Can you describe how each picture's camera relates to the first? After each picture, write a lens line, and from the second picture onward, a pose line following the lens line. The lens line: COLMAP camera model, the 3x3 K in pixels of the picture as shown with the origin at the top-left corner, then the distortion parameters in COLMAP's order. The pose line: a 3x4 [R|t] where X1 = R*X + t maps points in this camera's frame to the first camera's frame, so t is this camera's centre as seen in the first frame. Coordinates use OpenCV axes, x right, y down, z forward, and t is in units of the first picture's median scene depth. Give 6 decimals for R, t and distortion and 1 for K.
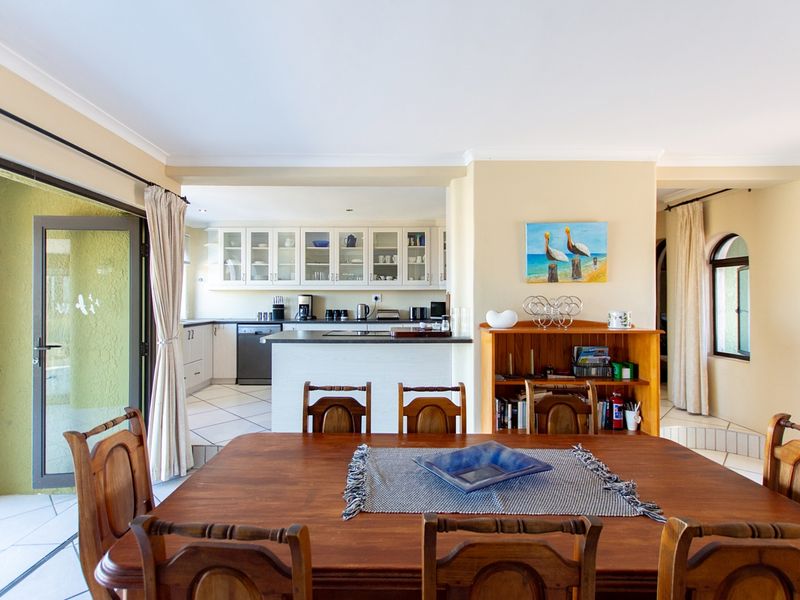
lens RADIAL K [[394.9, 0, 397.7], [0, 394.9, 294.9], [0, 0, 1]] dist [0.000350, -0.001349]
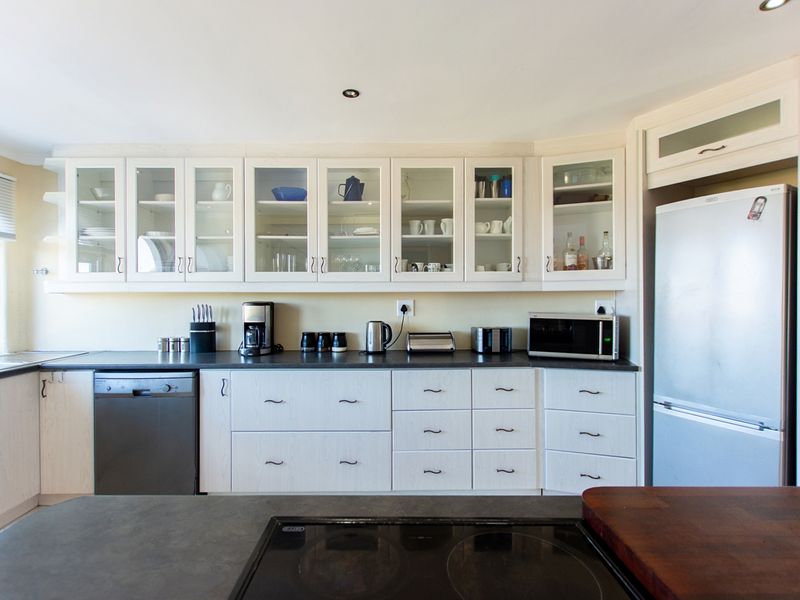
lens RADIAL K [[394.9, 0, 397.7], [0, 394.9, 294.9], [0, 0, 1]] dist [0.000350, -0.001349]
pose [[0.999942, -0.002967, 0.010349, -0.070260], [0.002889, 0.999968, 0.007521, -0.012489], [-0.010371, -0.007491, 0.999918, 0.527376]]
